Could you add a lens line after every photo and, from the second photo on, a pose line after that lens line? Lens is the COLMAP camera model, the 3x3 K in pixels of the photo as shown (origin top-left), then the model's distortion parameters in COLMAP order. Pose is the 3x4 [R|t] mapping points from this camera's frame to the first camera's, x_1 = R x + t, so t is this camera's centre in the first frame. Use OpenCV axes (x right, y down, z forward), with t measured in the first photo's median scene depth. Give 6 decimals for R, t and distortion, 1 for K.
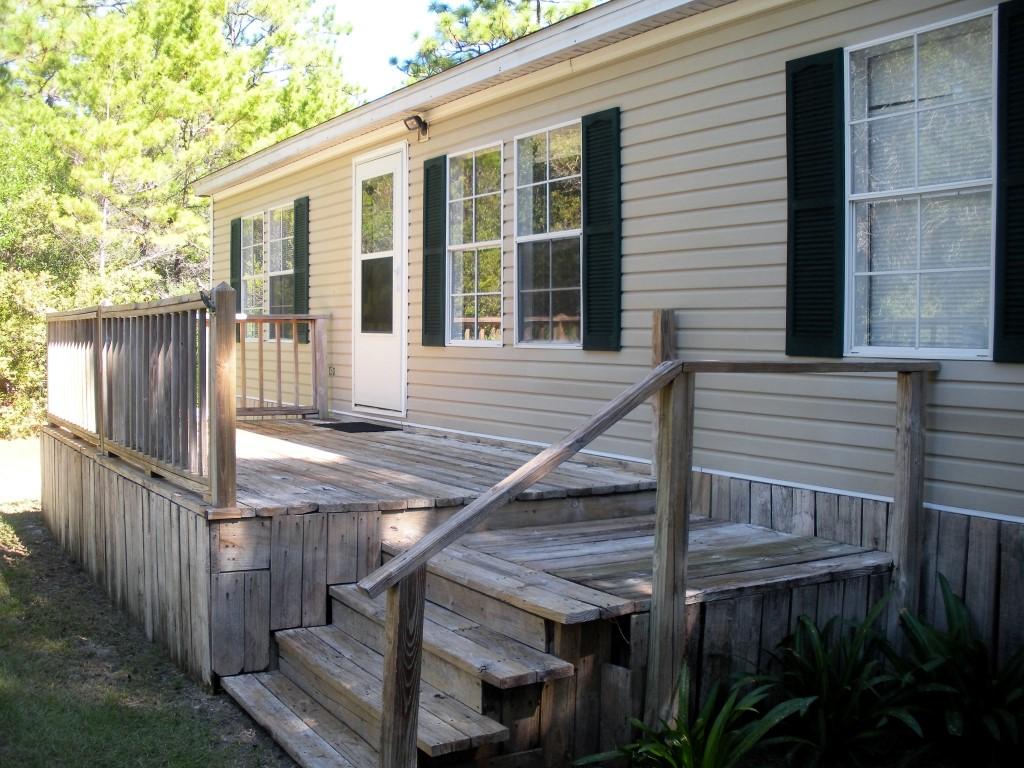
lens RADIAL K [[1095.0, 0, 505.8], [0, 1095.0, 389.4], [0, 0, 1]] dist [-0.292844, 0.353636]
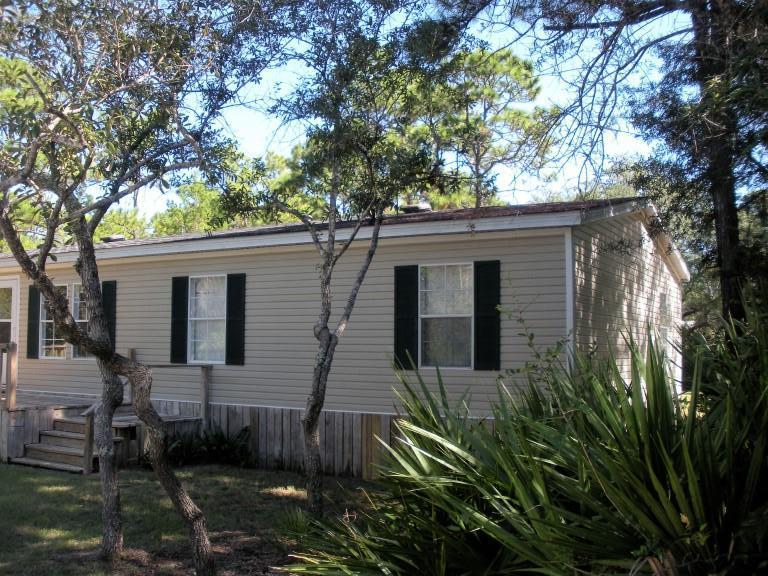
lens RADIAL K [[821.3, 0, 379.4], [0, 821.3, 292.1], [0, 0, 1]] dist [-0.292844, 0.353636]
pose [[0.858047, 0.038819, 0.512103, -0.490904], [0.021999, 0.993446, -0.112167, 0.046314], [-0.513100, 0.107510, 0.851569, -1.552549]]
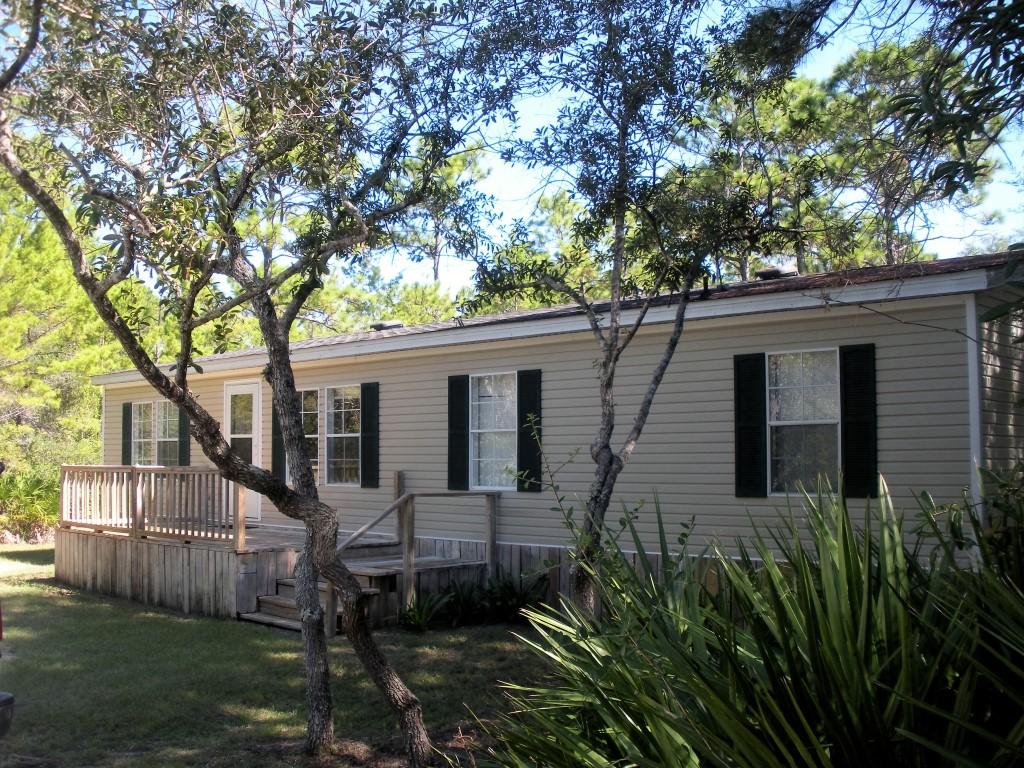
lens RADIAL K [[1094.8, 0, 530.4], [0, 1094.8, 383.9], [0, 0, 1]] dist [-0.285036, 0.346447]
pose [[0.953438, 0.016032, 0.301163, -0.345959], [0.020278, 0.992919, -0.117053, 0.026673], [-0.300907, 0.117710, 0.946361, -1.580995]]
